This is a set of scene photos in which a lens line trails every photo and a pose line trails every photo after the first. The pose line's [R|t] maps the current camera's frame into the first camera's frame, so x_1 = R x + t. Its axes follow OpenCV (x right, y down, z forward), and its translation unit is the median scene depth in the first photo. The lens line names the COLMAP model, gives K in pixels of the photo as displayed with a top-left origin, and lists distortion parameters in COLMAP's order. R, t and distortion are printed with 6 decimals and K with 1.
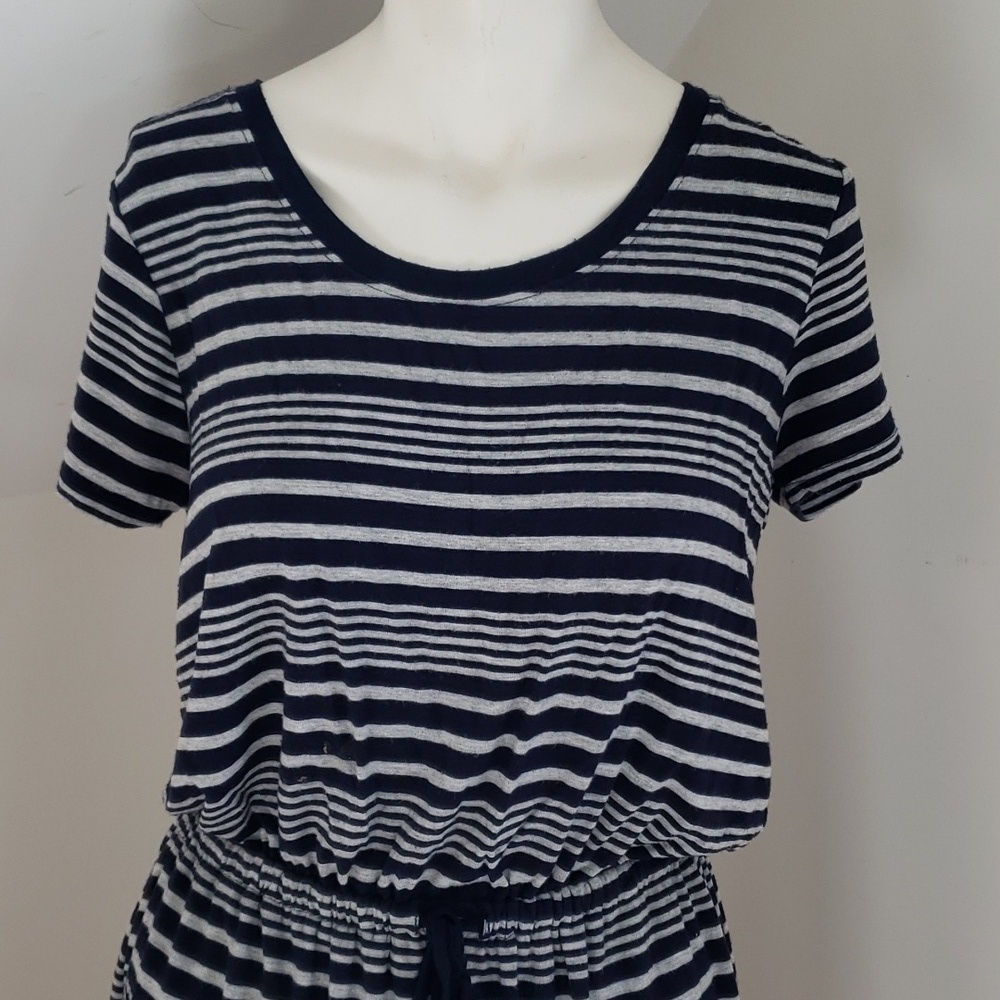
lens RADIAL K [[1639.3, 0, 500.0], [0, 1639.3, 500.0], [0, 0, 1]] dist [0.327215, -1.400913]
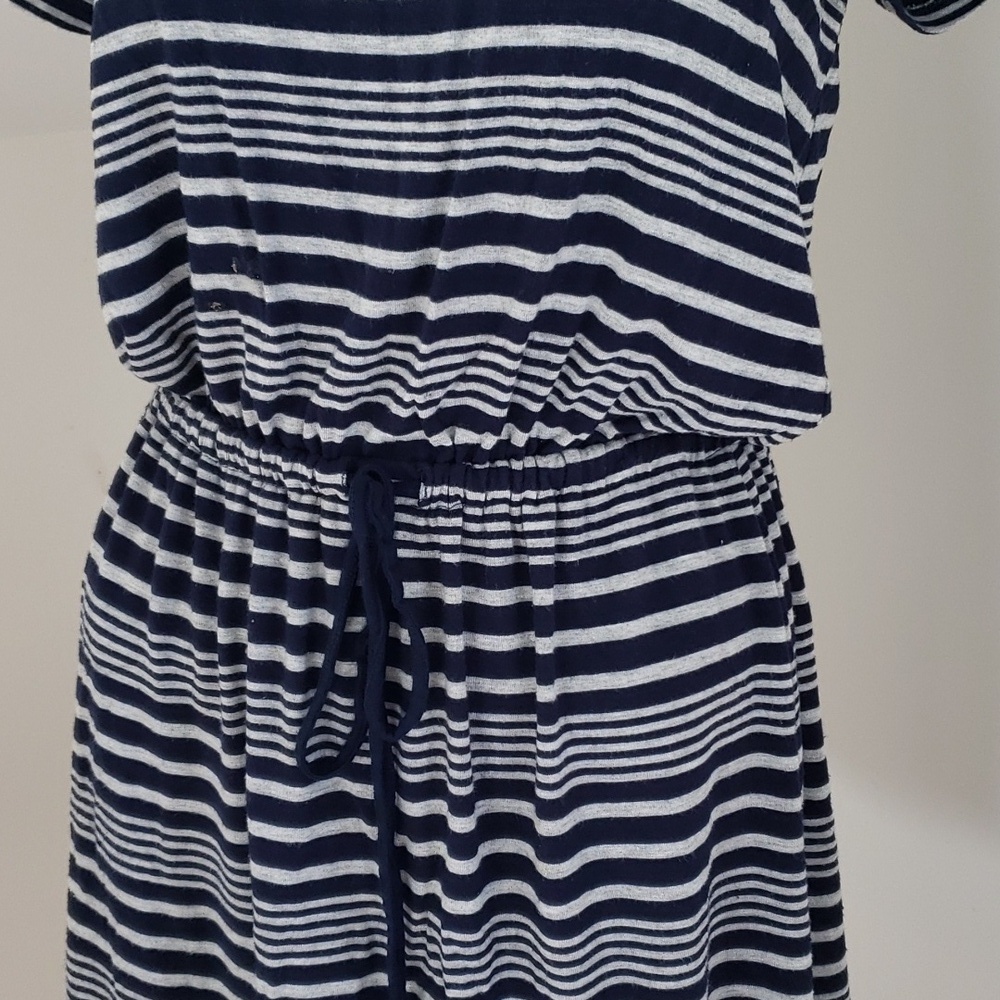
lens RADIAL K [[1639.3, 0, 500.0], [0, 1639.3, 500.0], [0, 0, 1]] dist [0.327215, -1.400913]
pose [[0.959167, 0.050428, -0.278308, 0.255959], [-0.023645, 0.994830, 0.098765, 0.178149], [0.281850, -0.088152, 0.955400, 0.225940]]
